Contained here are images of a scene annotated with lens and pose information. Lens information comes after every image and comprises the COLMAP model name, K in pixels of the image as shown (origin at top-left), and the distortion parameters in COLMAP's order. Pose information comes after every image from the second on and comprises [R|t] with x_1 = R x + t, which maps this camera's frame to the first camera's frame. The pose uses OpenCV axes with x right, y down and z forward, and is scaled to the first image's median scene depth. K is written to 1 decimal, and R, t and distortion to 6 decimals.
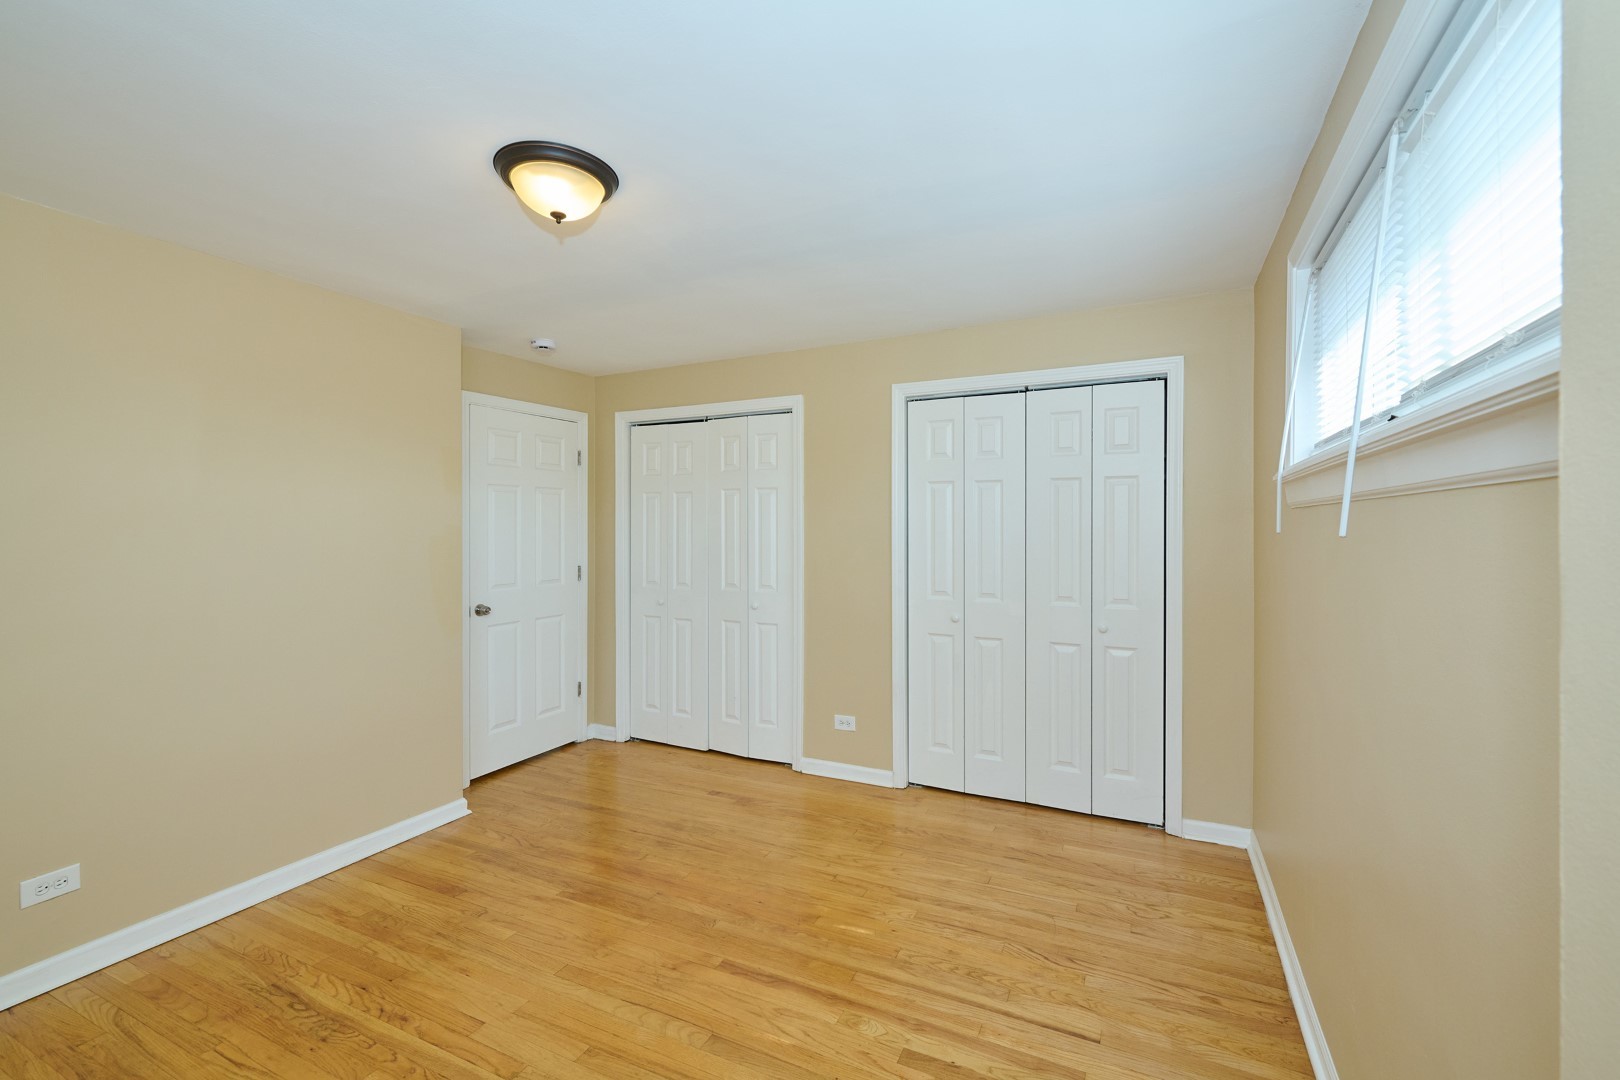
lens RADIAL K [[681.2, 0, 813.4], [0, 681.2, 532.0], [0, 0, 1]] dist [-0.001222, -0.000272]
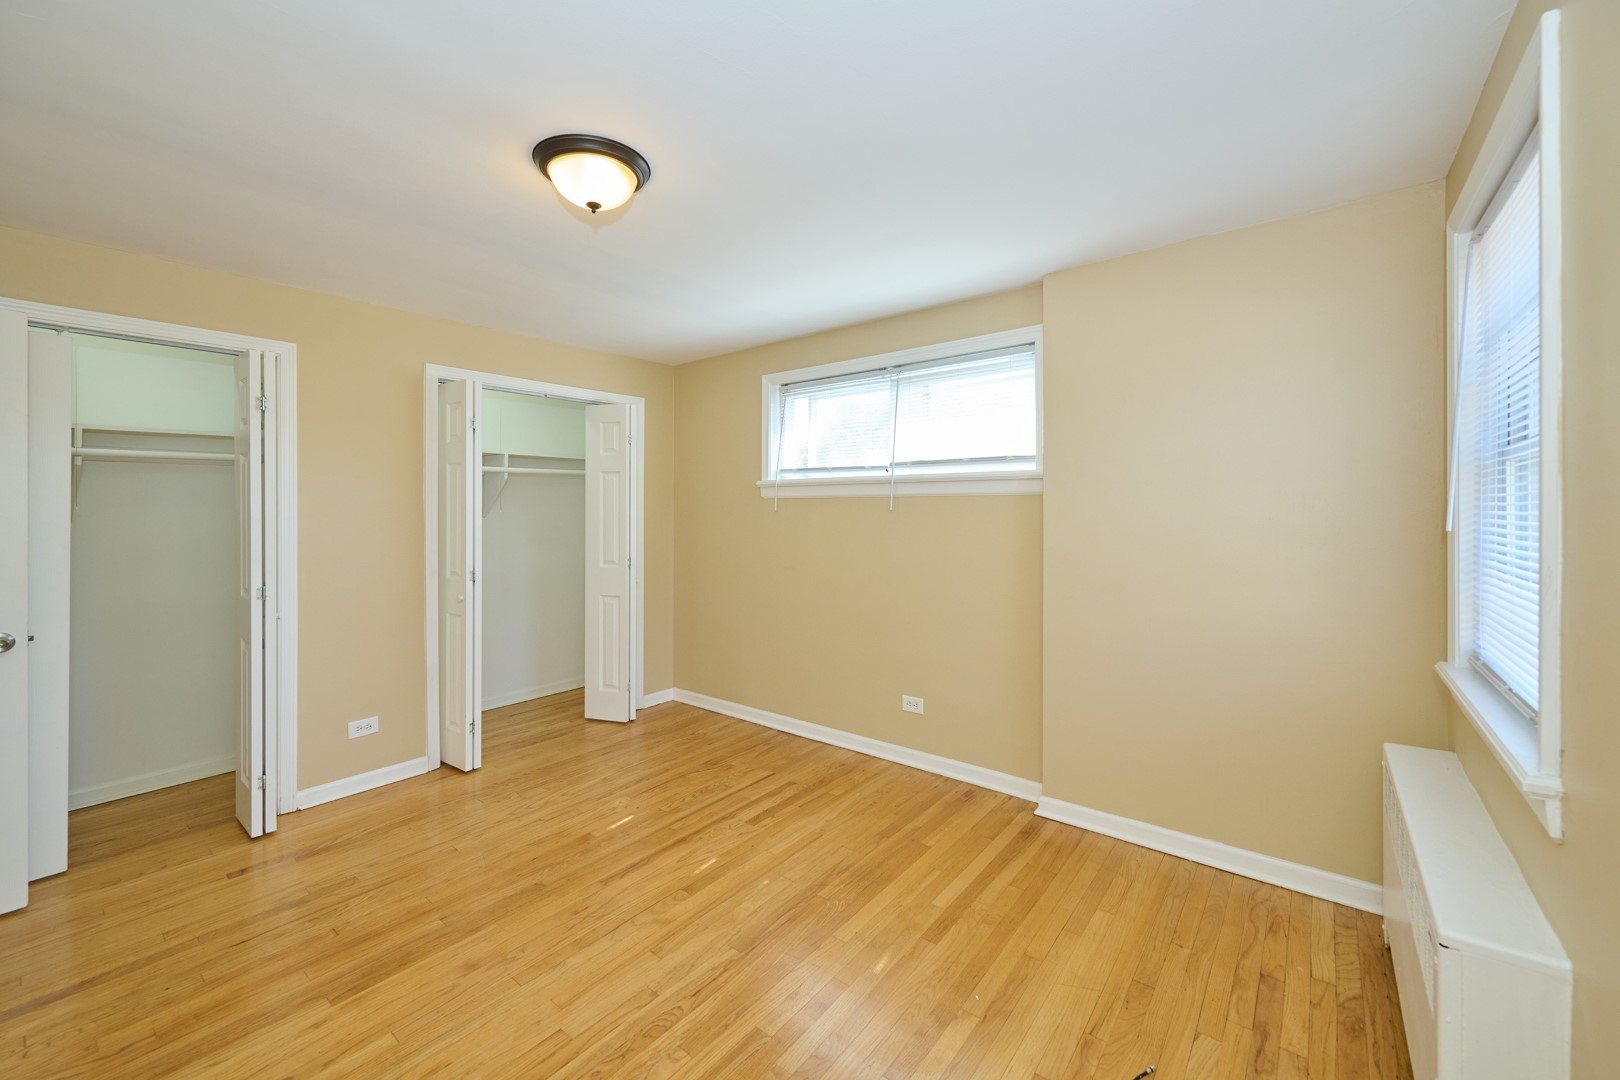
lens RADIAL K [[641.5, 0, 812.0], [0, 641.5, 509.8], [0, 0, 1]] dist [-0.000479, -0.000147]
pose [[0.225640, -0.002006, 0.974209, -1.001821], [0.001029, 0.999998, 0.001821, -0.019845], [-0.974210, 0.000591, 0.225642, 0.338755]]
